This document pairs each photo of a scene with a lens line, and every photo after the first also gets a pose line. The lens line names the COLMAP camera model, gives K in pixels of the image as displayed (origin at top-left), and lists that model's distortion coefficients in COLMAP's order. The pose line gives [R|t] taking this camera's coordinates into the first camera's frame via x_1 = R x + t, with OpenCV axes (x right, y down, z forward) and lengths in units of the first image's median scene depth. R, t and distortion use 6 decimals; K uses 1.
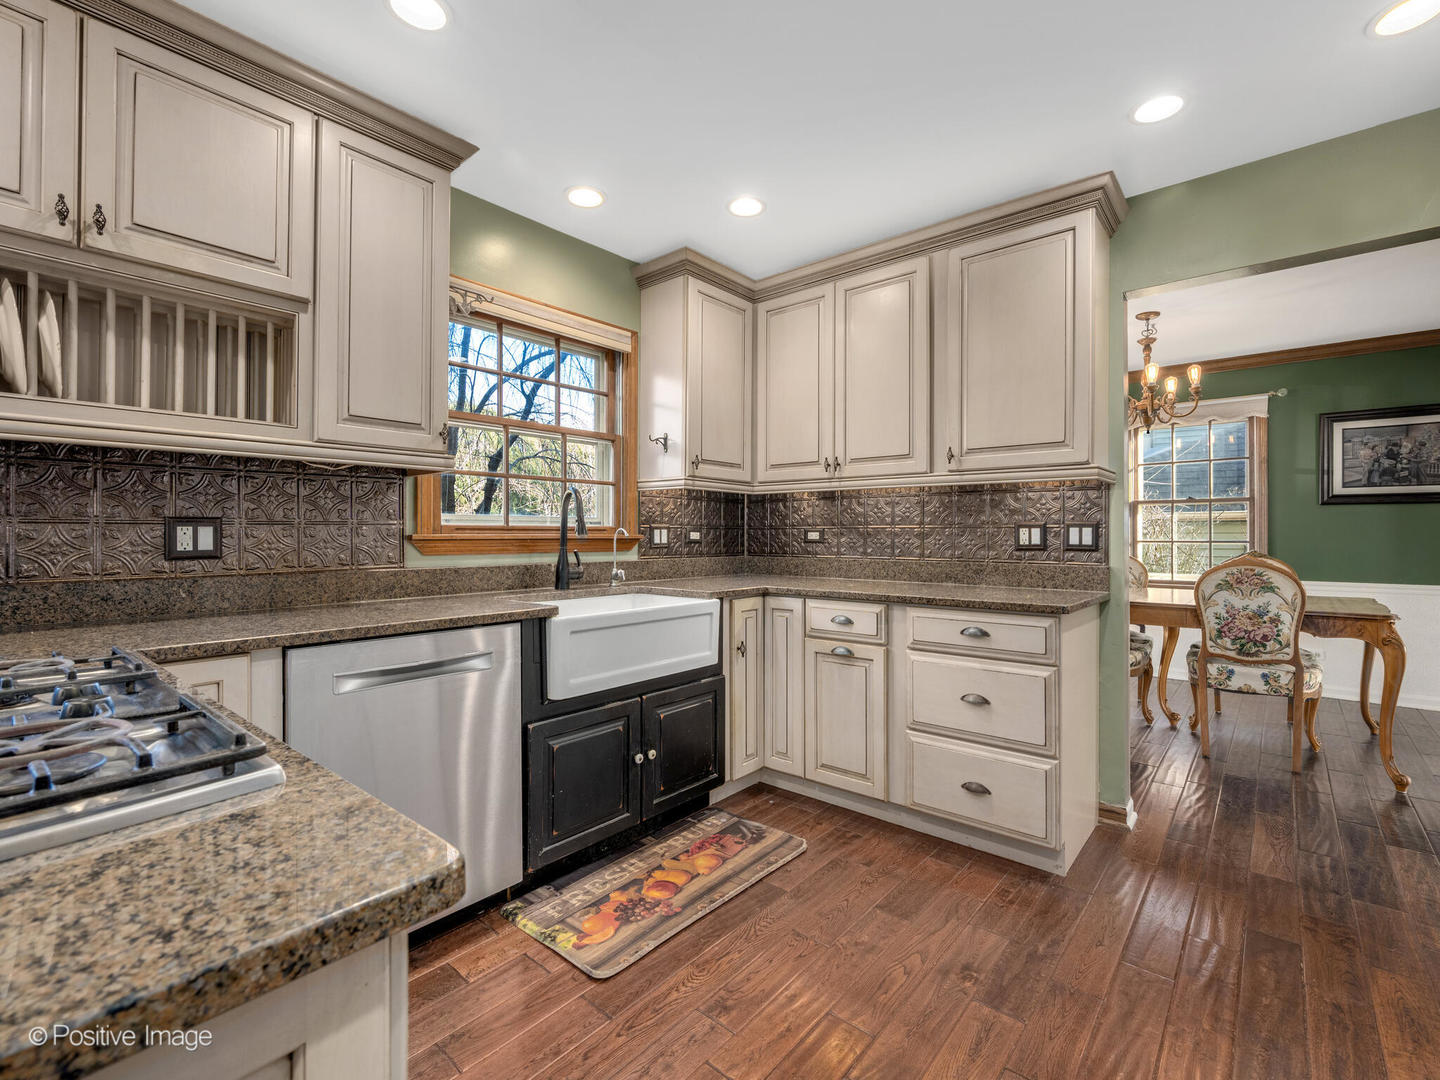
lens RADIAL K [[663.8, 0, 721.7], [0, 663.8, 532.3], [0, 0, 1]] dist [-0.001329, -0.000297]
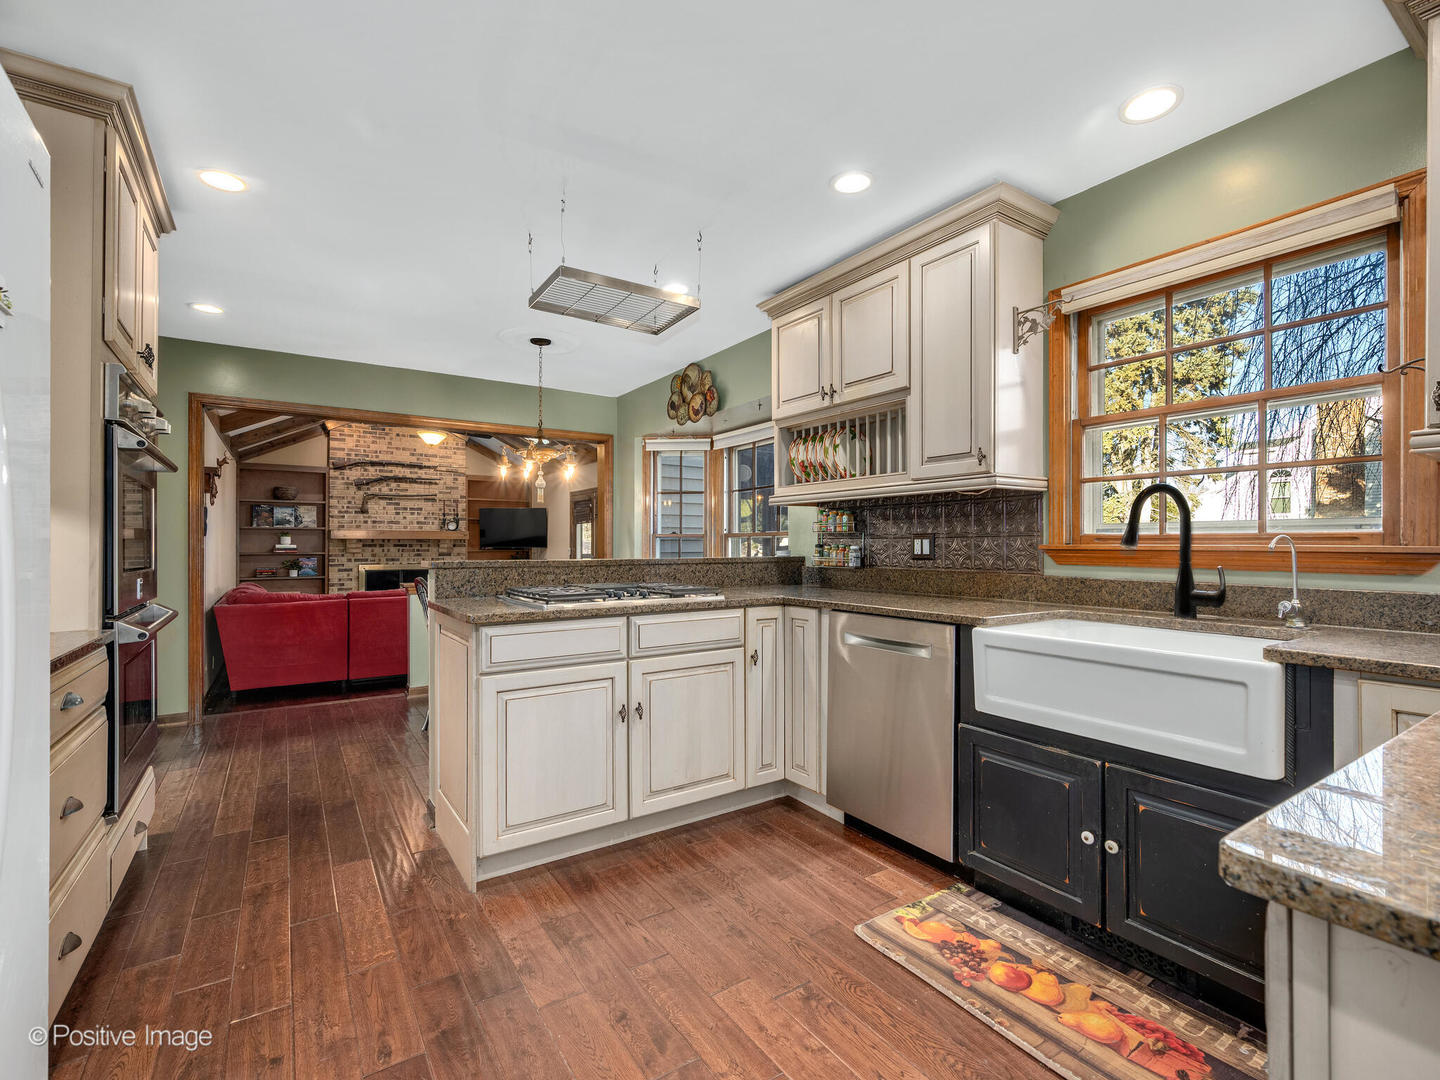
lens RADIAL K [[647.2, 0, 720.0], [0, 647.2, 540.0], [0, 0, 1]] dist [0.000157, 0.000132]
pose [[-0.274518, -0.003436, -0.961576, 0.589333], [0.005065, 0.999975, -0.005020, -0.000898], [0.961569, -0.006249, -0.274494, 0.661497]]
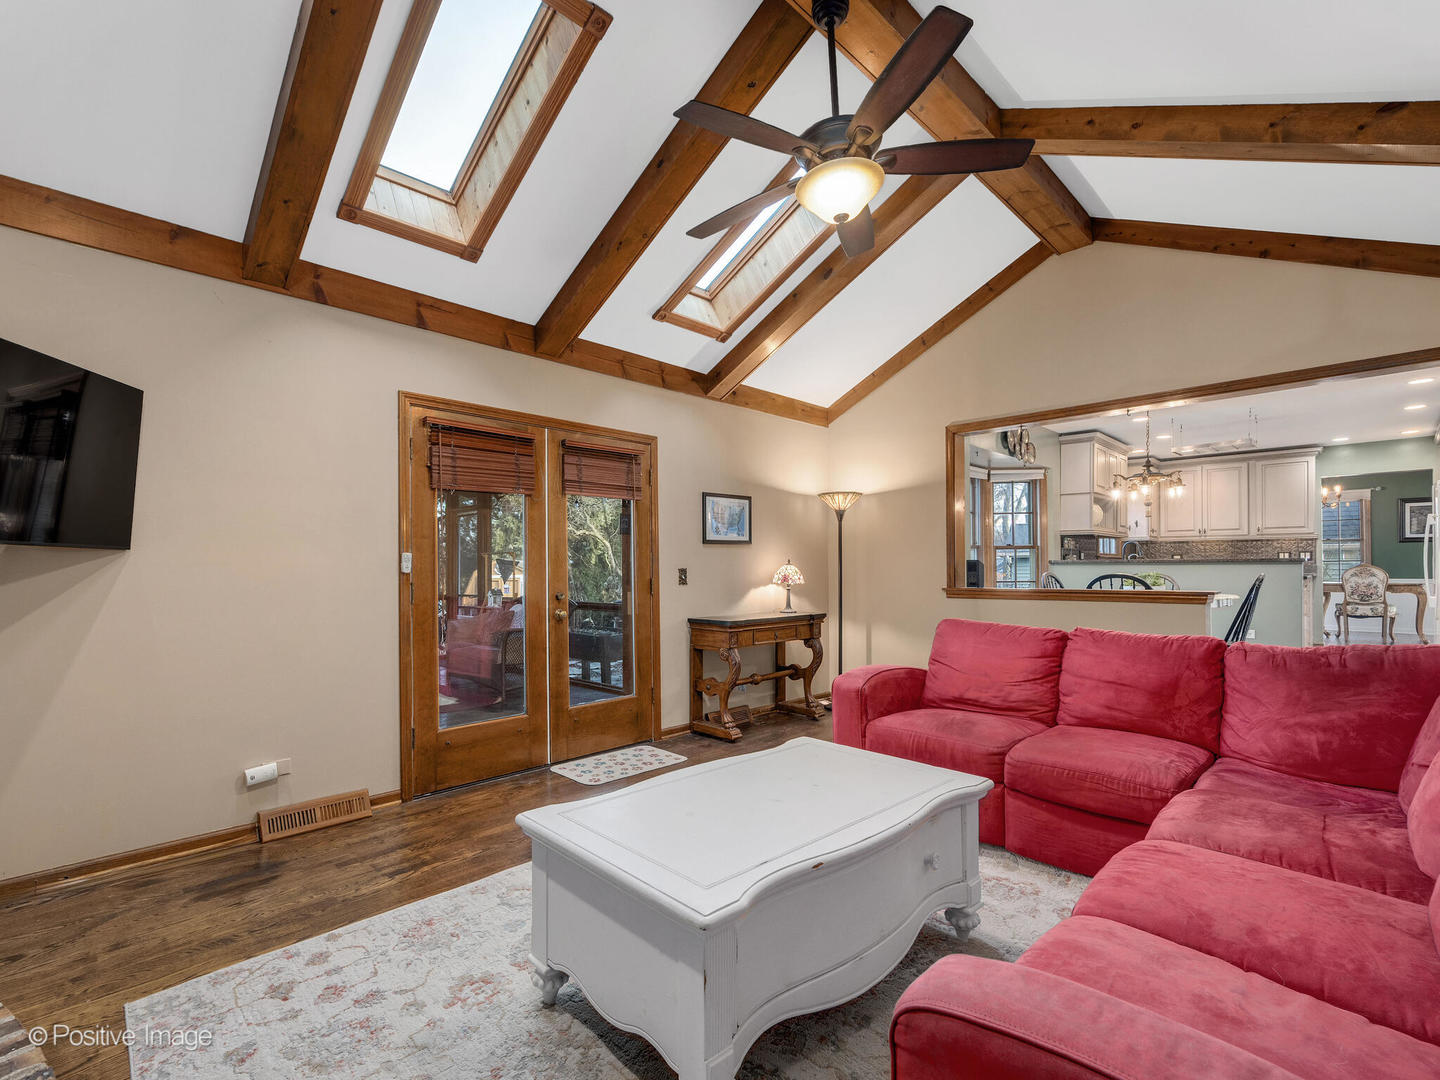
lens RADIAL K [[655.9, 0, 687.2], [0, 655.9, 563.5], [0, 0, 1]] dist [-0.001792, -0.000085]
pose [[0.993935, -0.004100, -0.109897, -1.889526], [0.003902, 0.999990, -0.002018, 0.036291], [0.109904, 0.001577, 0.993941, -2.228255]]
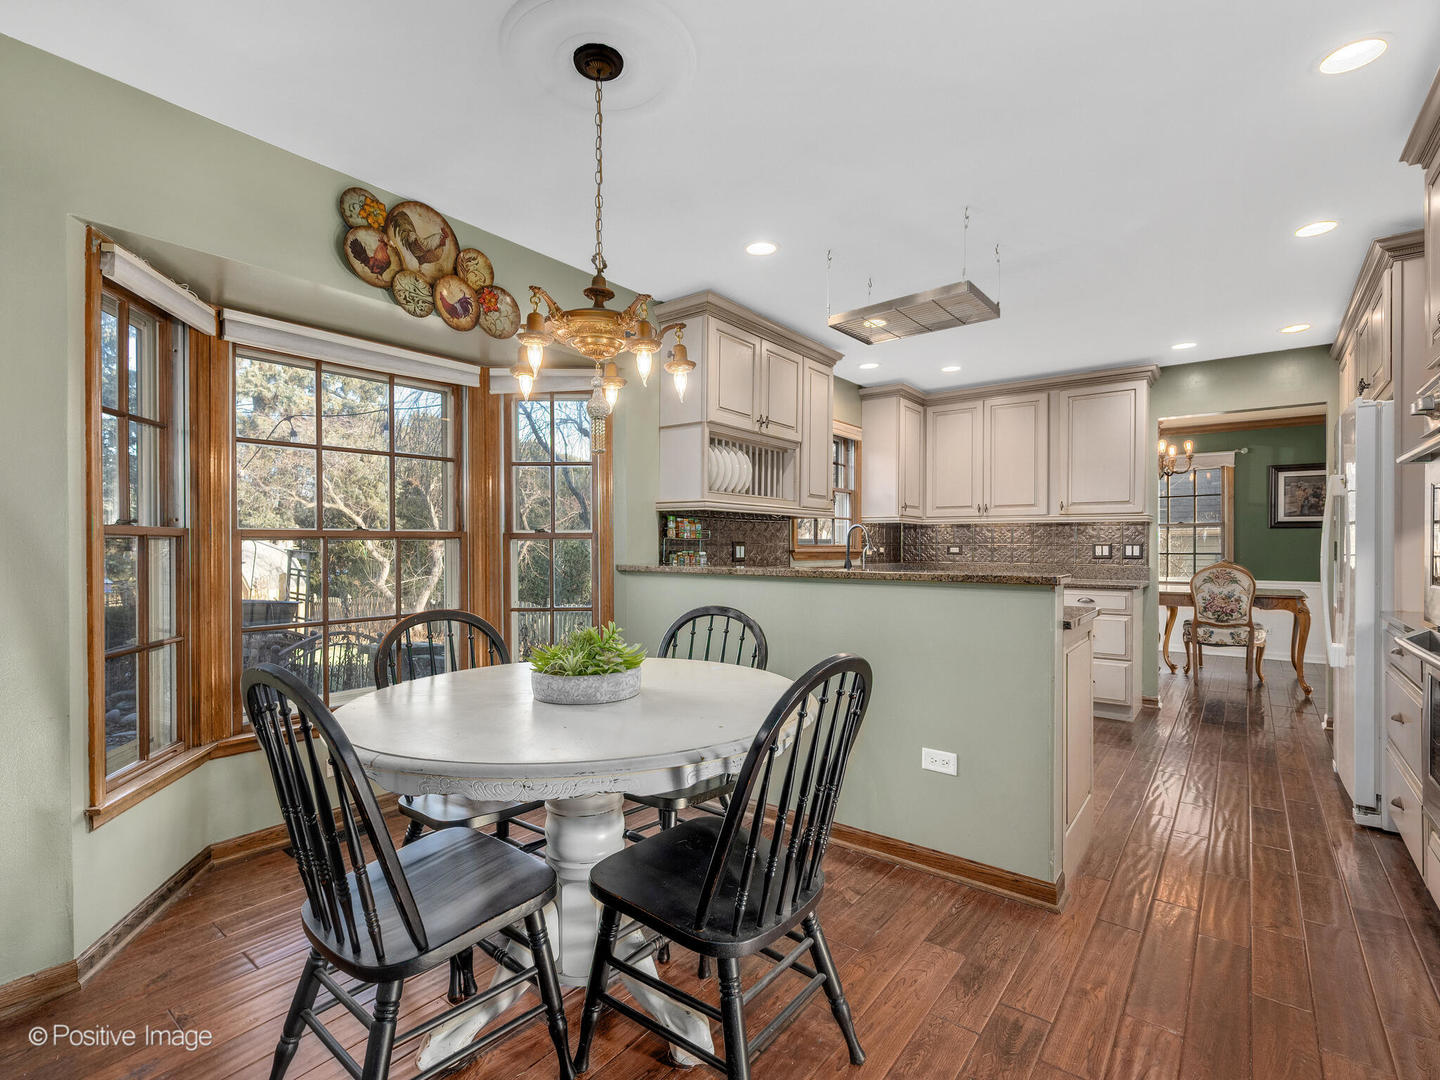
lens RADIAL K [[691.2, 0, 685.5], [0, 691.2, 549.2], [0, 0, 1]] dist [-0.001467, -0.001144]
pose [[0.999817, 0.000146, 0.019137, -0.696232], [-0.000292, 0.999971, 0.007618, -0.011768], [-0.019136, -0.007622, 0.999788, -0.838057]]
